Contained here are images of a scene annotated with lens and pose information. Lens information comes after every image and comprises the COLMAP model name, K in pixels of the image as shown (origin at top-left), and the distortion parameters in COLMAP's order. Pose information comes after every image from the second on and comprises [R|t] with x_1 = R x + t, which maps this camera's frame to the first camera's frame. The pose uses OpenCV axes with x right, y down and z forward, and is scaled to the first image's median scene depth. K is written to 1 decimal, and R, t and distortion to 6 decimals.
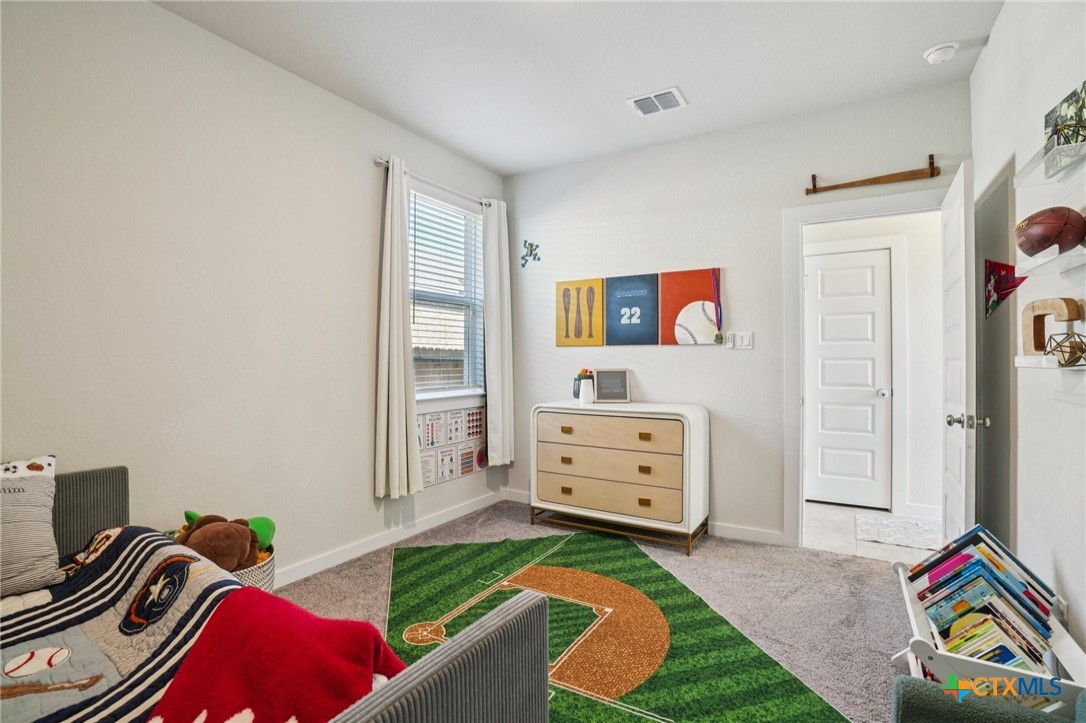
lens RADIAL K [[500.7, 0, 542.5], [0, 500.7, 361.3], [0, 0, 1]] dist [-0.051322, 0.015836]
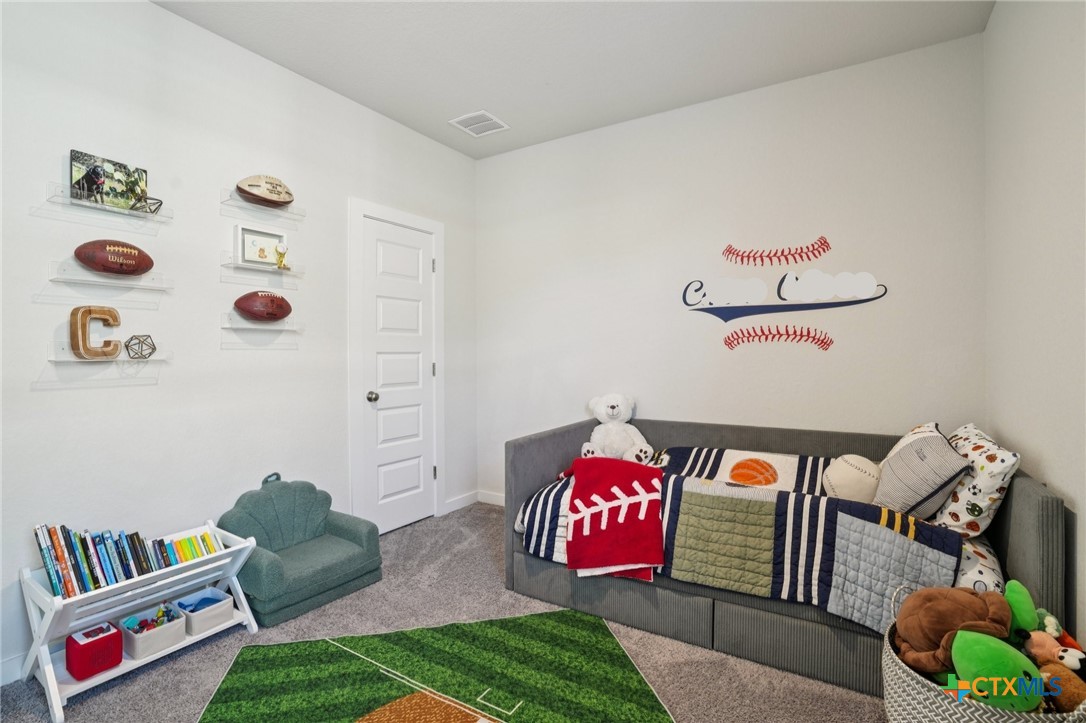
lens RADIAL K [[500.7, 0, 543.3], [0, 500.7, 357.0], [0, 0, 1]] dist [-0.051322, 0.015836]
pose [[-0.999980, 0.005303, -0.003385, -0.107847], [0.005300, 0.999986, 0.000786, 0.002163], [0.003389, 0.000768, -0.999994, 2.008049]]
